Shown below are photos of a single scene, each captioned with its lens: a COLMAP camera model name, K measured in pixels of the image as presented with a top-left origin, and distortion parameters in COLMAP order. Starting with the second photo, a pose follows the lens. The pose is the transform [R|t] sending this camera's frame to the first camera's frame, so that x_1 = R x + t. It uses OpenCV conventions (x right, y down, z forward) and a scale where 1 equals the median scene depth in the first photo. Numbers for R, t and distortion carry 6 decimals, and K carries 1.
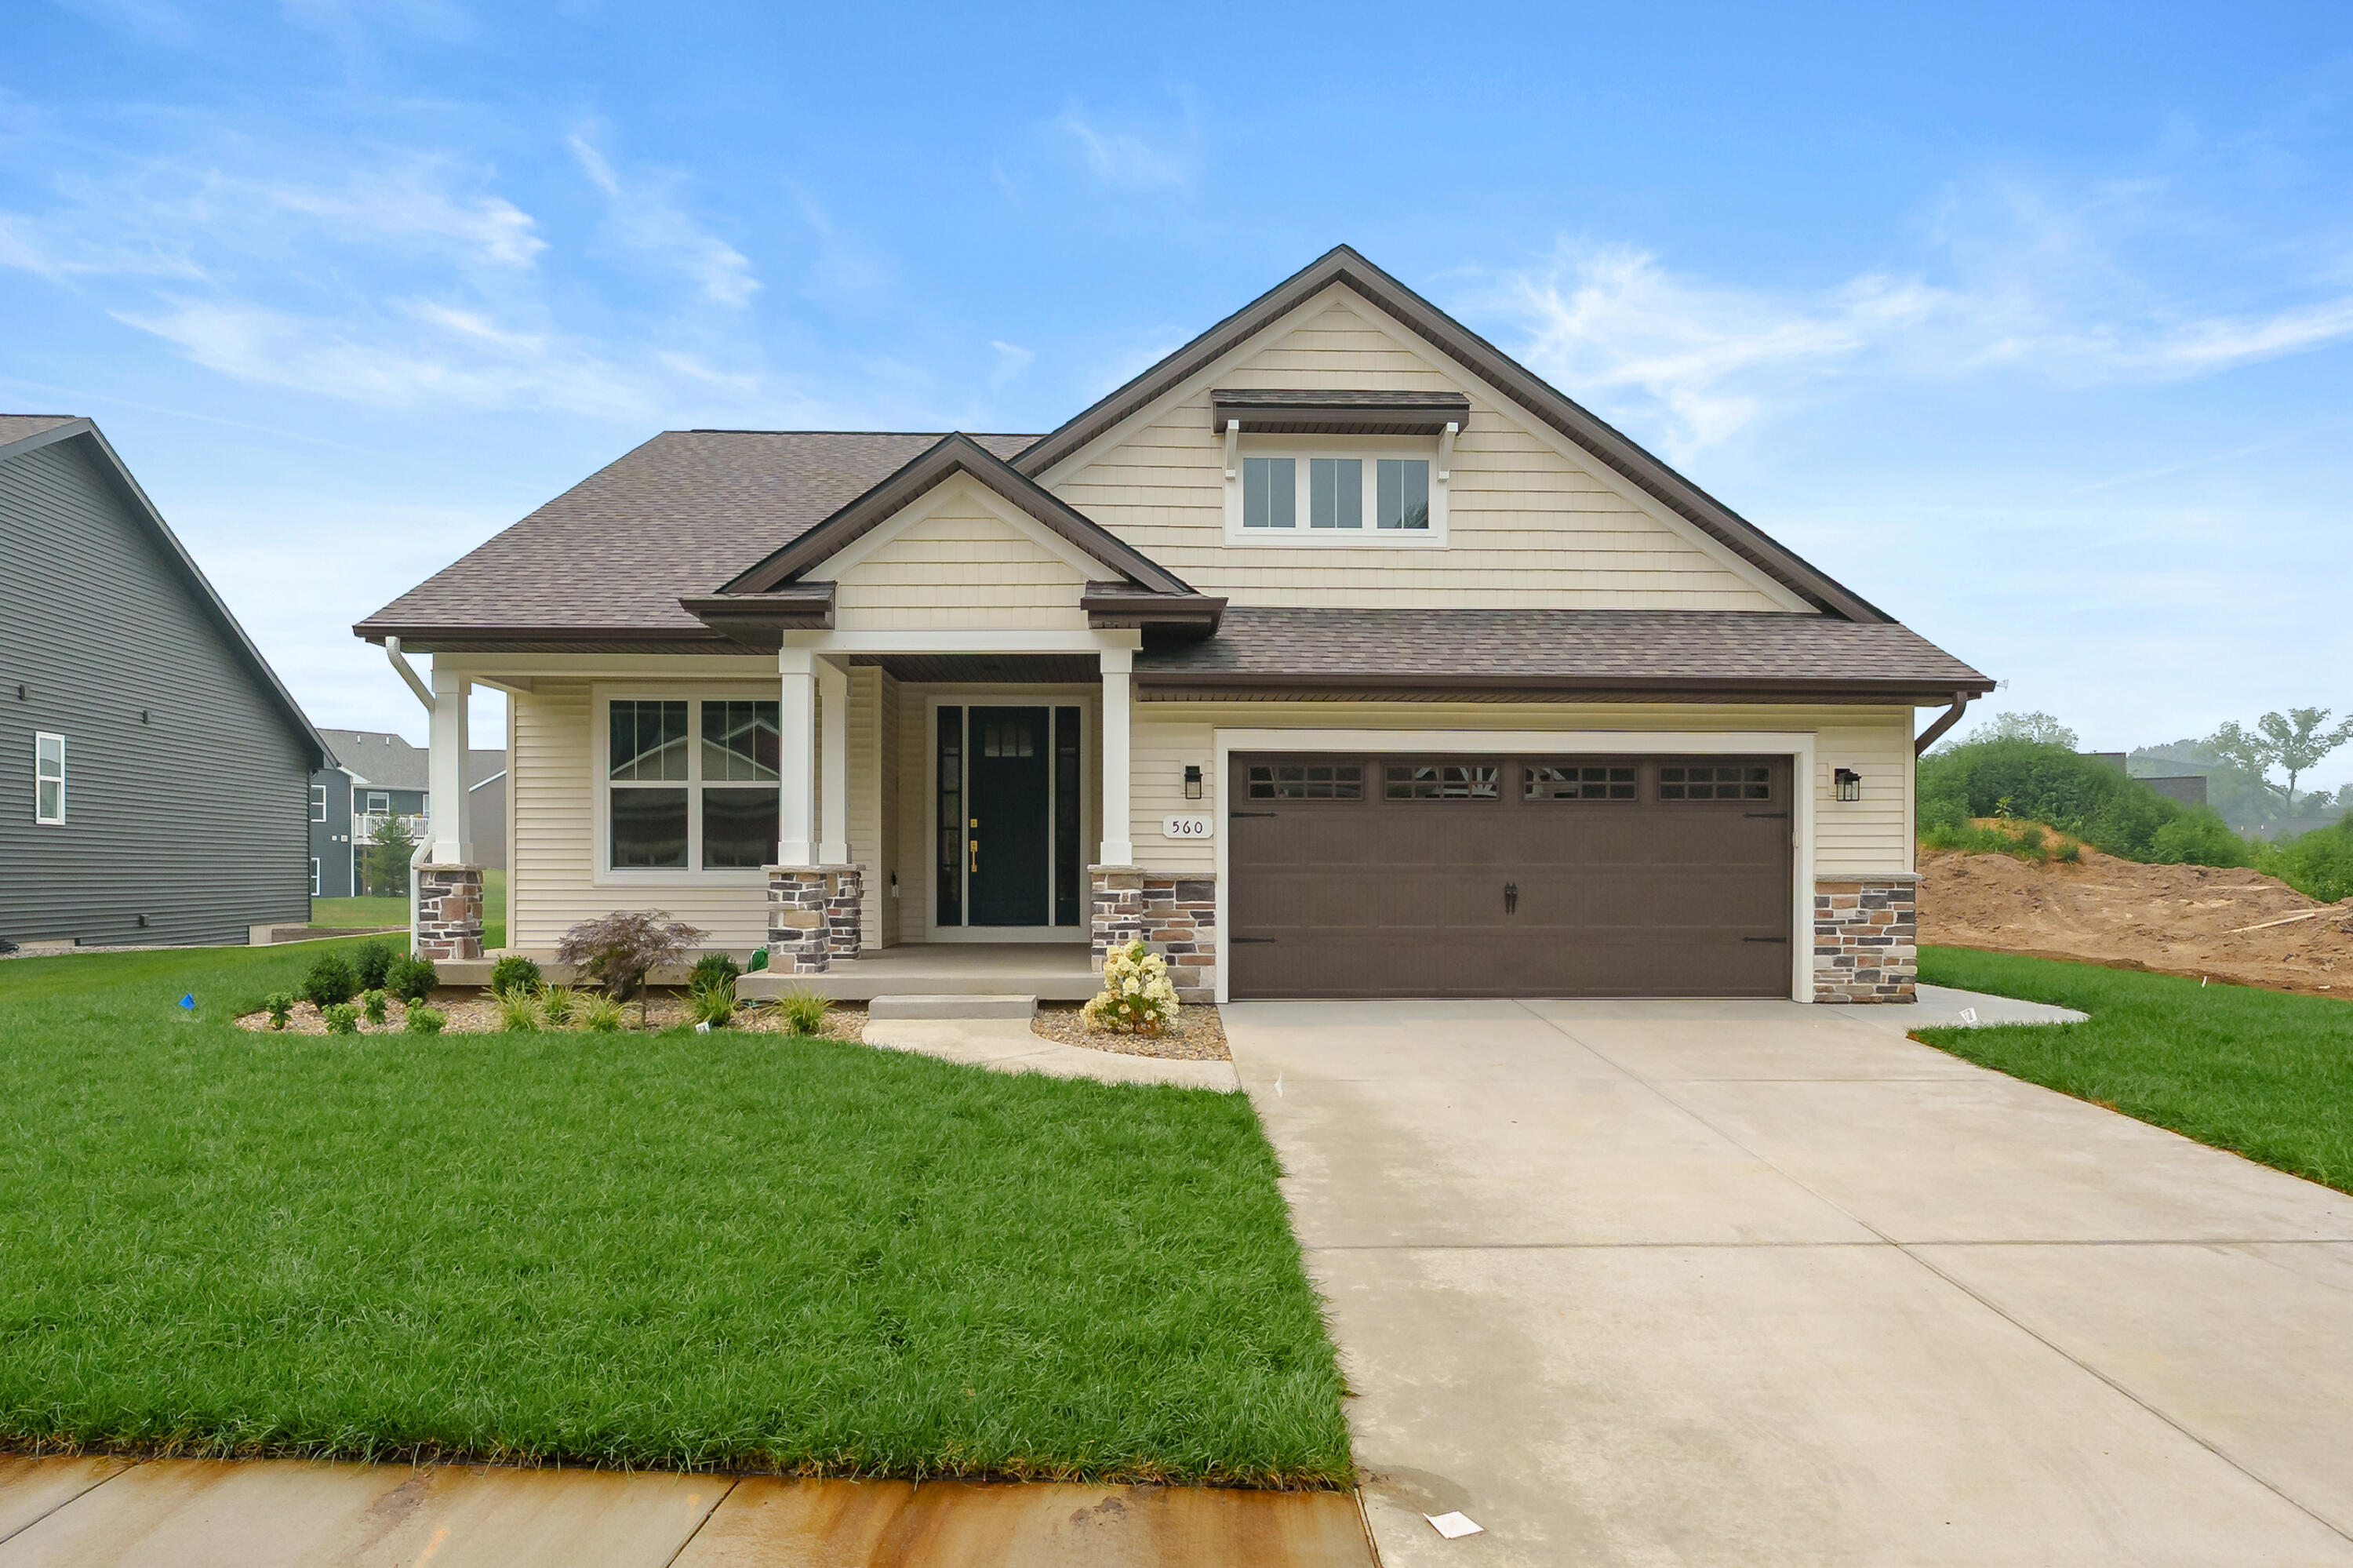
lens RADIAL K [[1412.6, 0, 1173.6], [0, 1412.6, 878.8], [0, 0, 1]] dist [-0.002277, -0.000167]
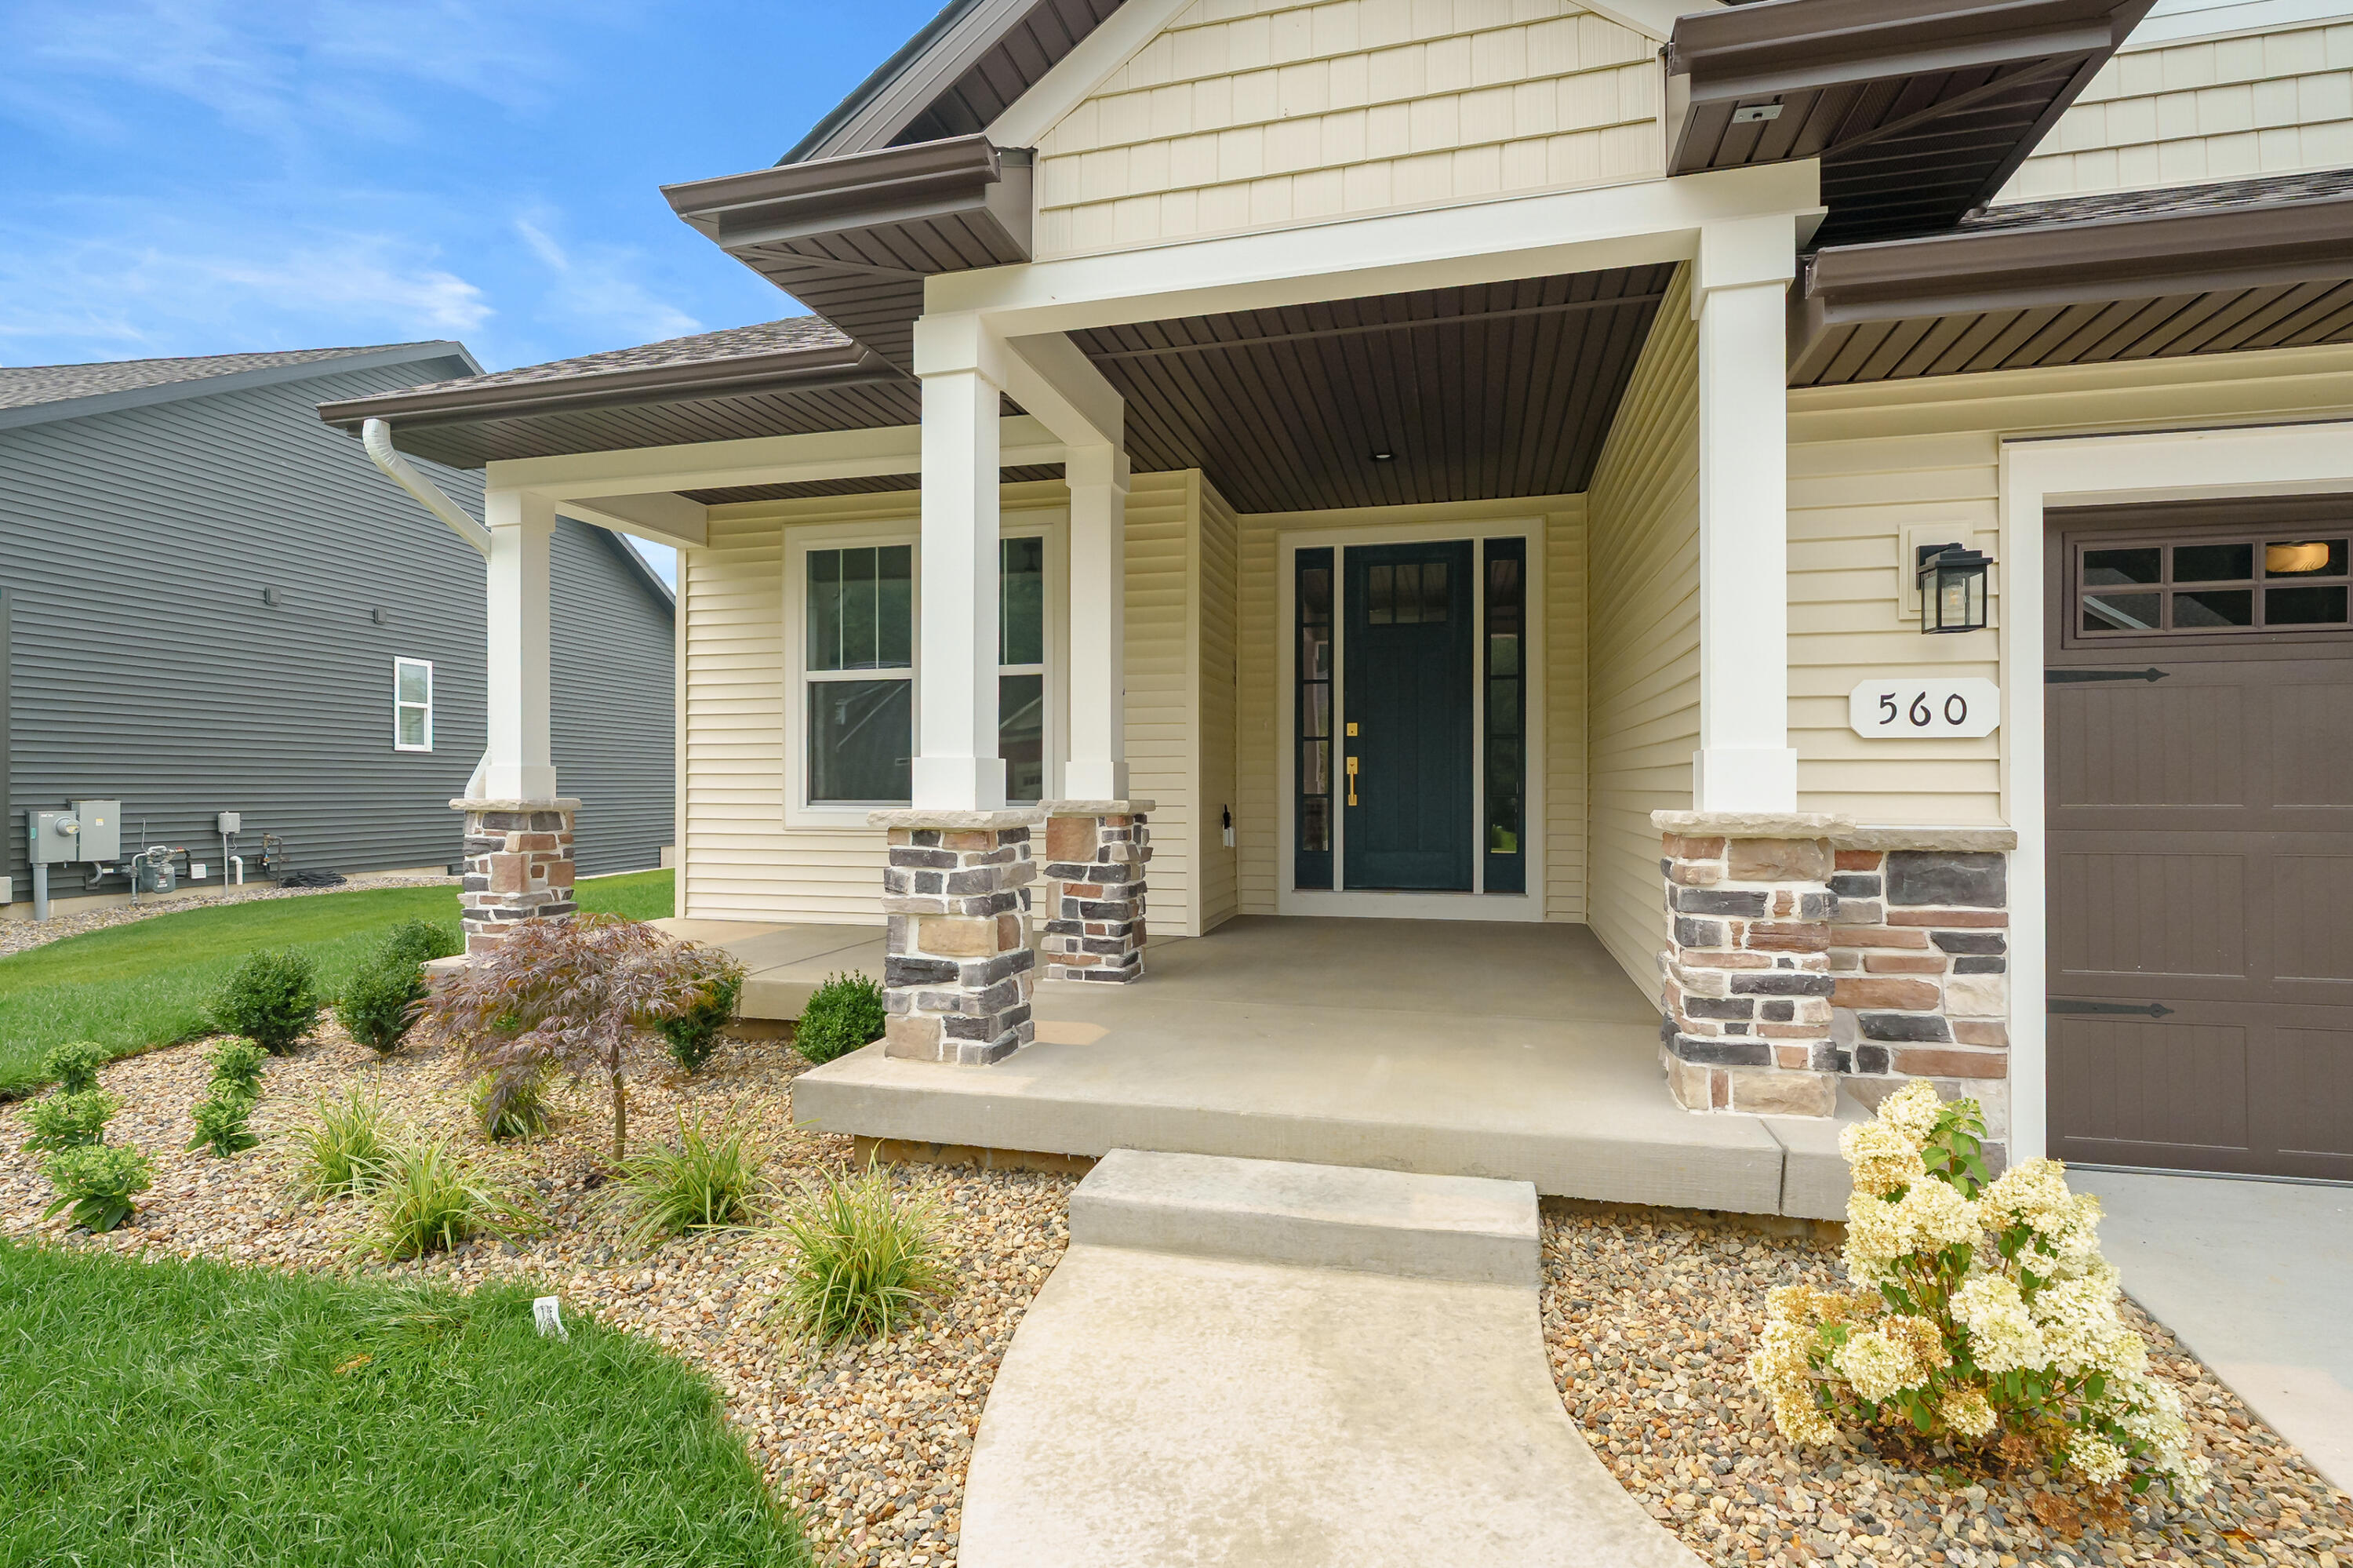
lens RADIAL K [[1134.1, 0, 1176.5], [0, 1134.1, 784.0], [0, 0, 1]] dist [-0.003055, -0.000489]
pose [[0.957937, -0.002863, -0.286966, -0.091956], [0.000517, 0.999966, -0.008250, -0.013794], [0.286980, 0.007754, 0.957905, 0.635539]]
